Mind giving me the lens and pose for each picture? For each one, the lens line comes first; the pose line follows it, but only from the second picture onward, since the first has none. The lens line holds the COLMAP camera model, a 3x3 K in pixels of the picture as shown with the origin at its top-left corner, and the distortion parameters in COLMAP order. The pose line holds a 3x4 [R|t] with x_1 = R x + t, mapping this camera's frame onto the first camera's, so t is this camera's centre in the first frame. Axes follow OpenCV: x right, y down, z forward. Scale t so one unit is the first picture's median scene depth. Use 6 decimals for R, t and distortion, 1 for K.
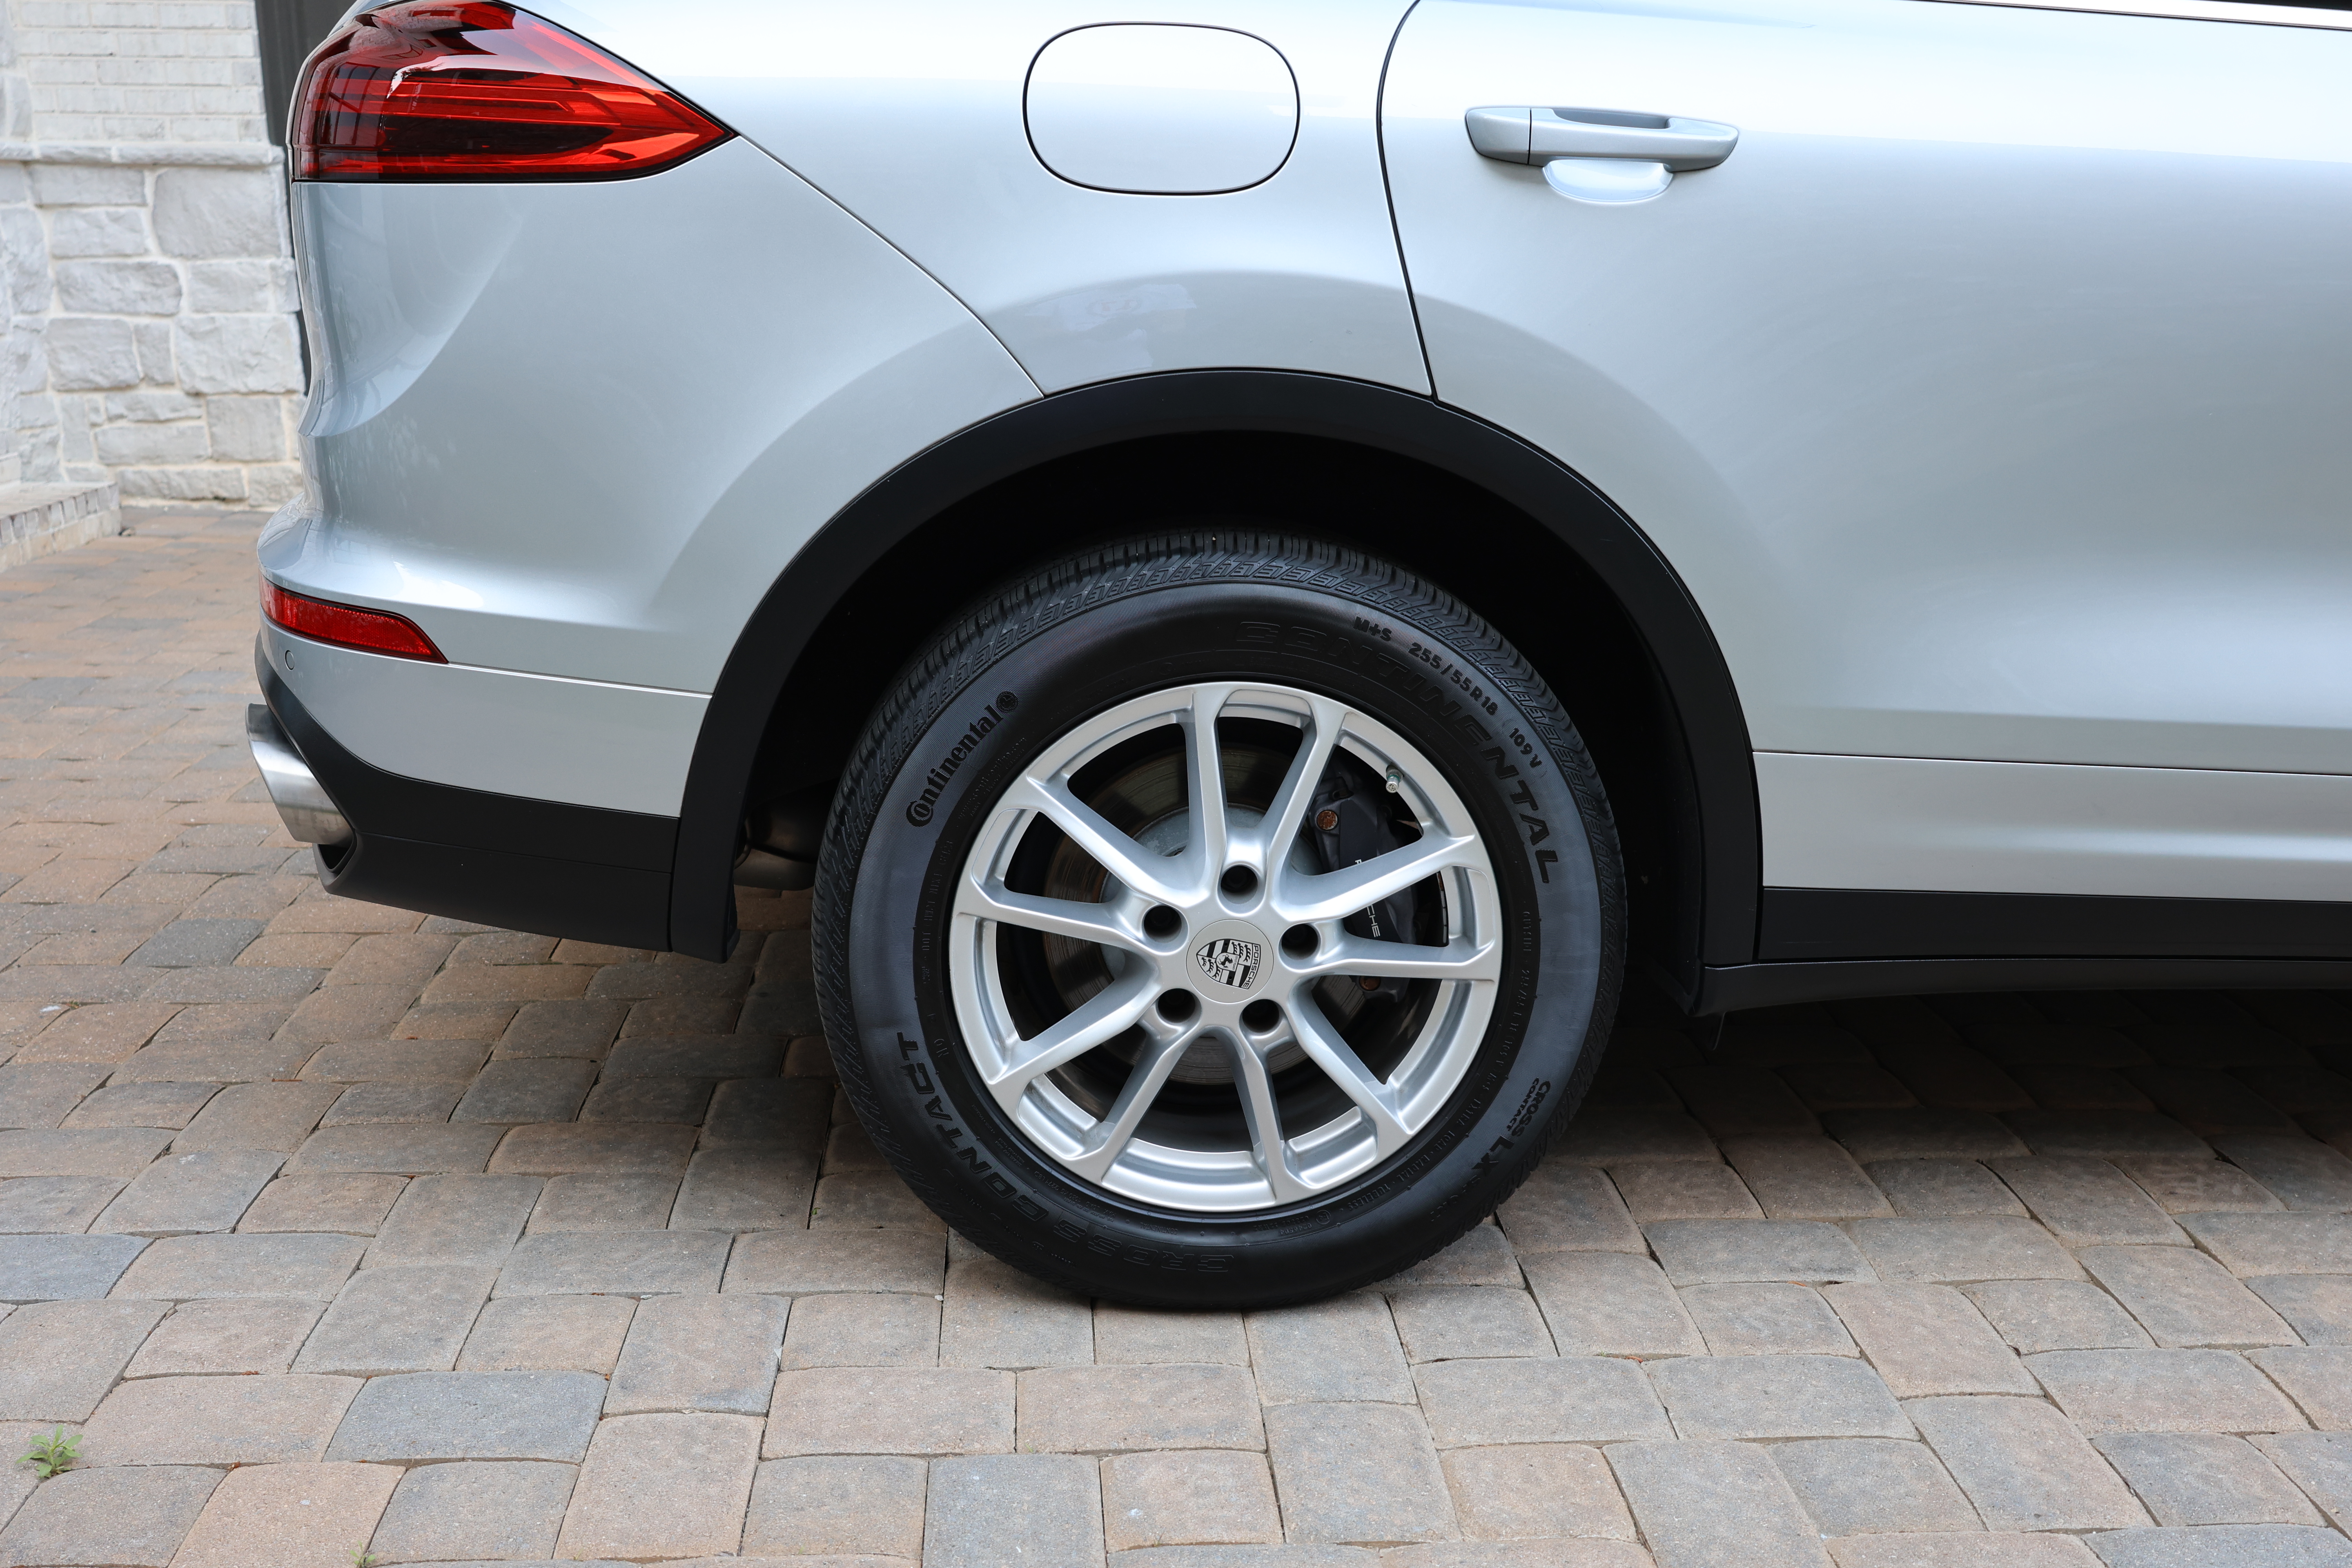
lens RADIAL K [[2336.1, 0, 1182.0], [0, 2336.1, 784.5], [0, 0, 1]] dist [0.003186, 0.000000]
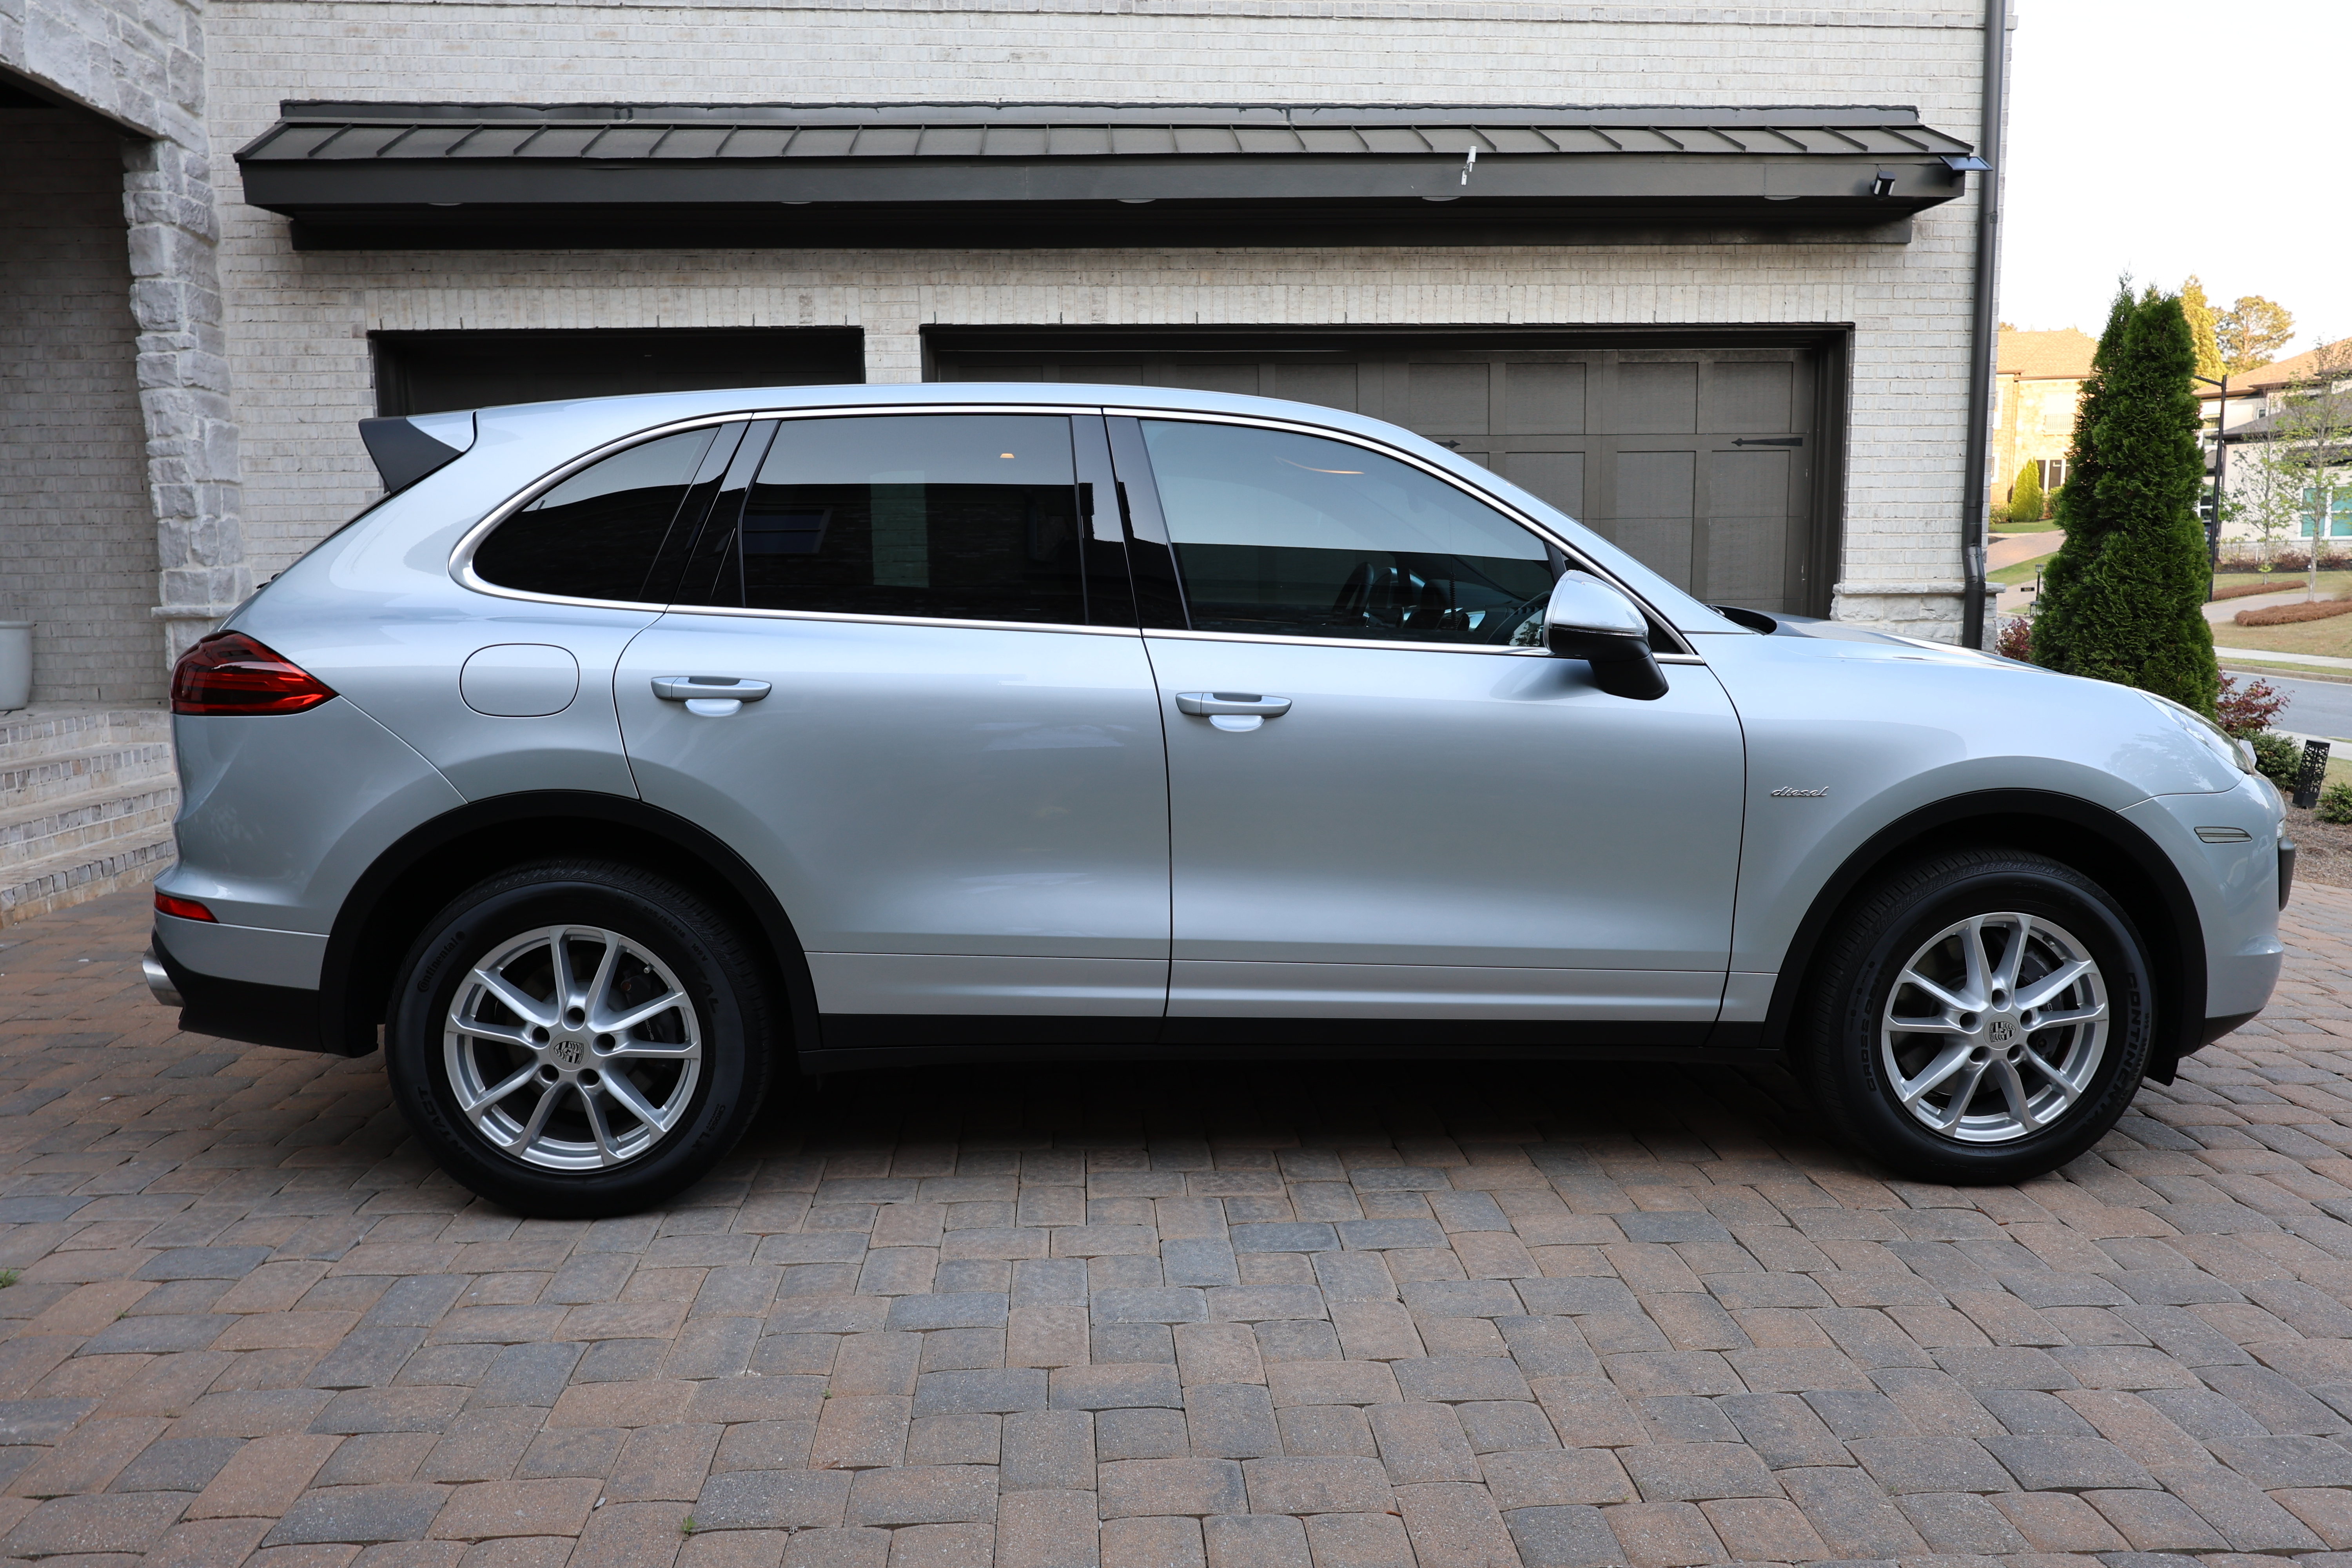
lens RADIAL K [[1624.4, 0, 1137.8], [0, 1624.4, 767.3], [0, 0, 1]] dist [-0.004180, 0.006854]
pose [[0.999828, -0.018528, -0.000645, 0.556265], [0.018291, 0.991518, -0.128676, 0.016454], [0.003024, 0.128642, 0.991687, -0.550082]]
